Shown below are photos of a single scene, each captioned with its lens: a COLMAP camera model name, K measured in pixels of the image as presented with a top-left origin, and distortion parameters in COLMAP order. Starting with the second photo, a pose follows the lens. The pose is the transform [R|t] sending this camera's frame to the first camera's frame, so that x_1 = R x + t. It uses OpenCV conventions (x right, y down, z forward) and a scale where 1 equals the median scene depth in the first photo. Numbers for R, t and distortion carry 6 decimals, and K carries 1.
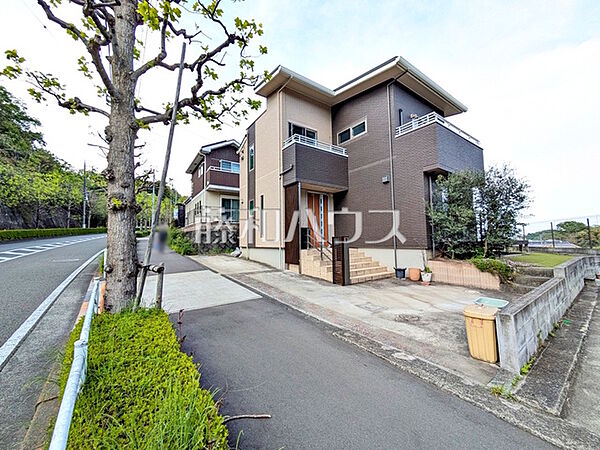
lens RADIAL K [[237.0, 0, 300.2], [0, 237.0, 222.9], [0, 0, 1]] dist [-0.003297, 0.002076]
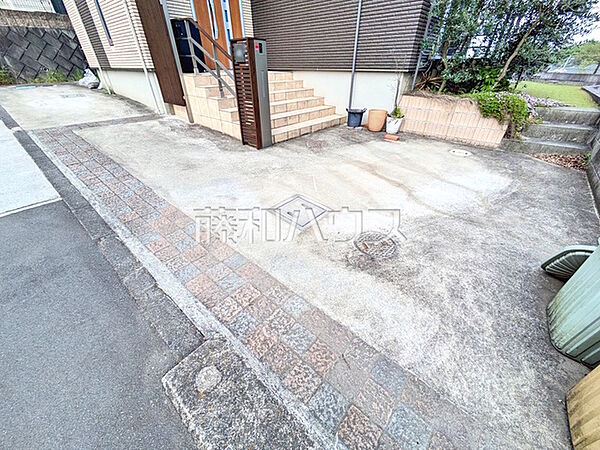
lens RADIAL K [[237.0, 0, 299.5], [0, 237.0, 225.8], [0, 0, 1]] dist [-0.003297, 0.002076]
pose [[0.974824, -0.116502, 0.190122, 0.135409], [-0.028118, 0.781616, 0.623126, 0.051447], [-0.221198, -0.612784, 0.758662, 0.407432]]
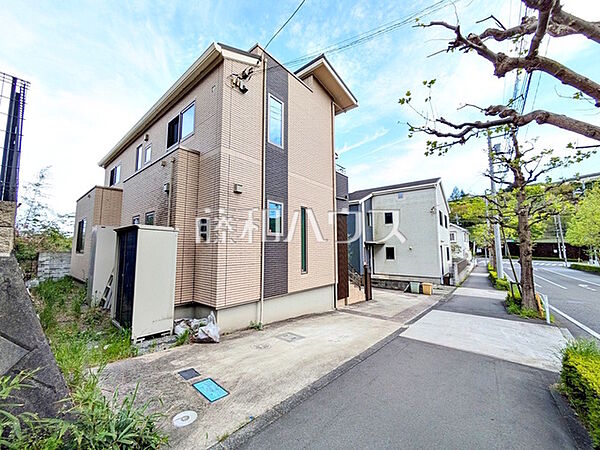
lens RADIAL K [[237.0, 0, 298.7], [0, 237.0, 226.3], [0, 0, 1]] dist [-0.003297, 0.002076]
pose [[-0.246534, 0.114856, 0.962304, -1.131567], [-0.065681, 0.988689, -0.134832, 0.032114], [-0.966906, -0.096446, -0.236202, 1.717732]]
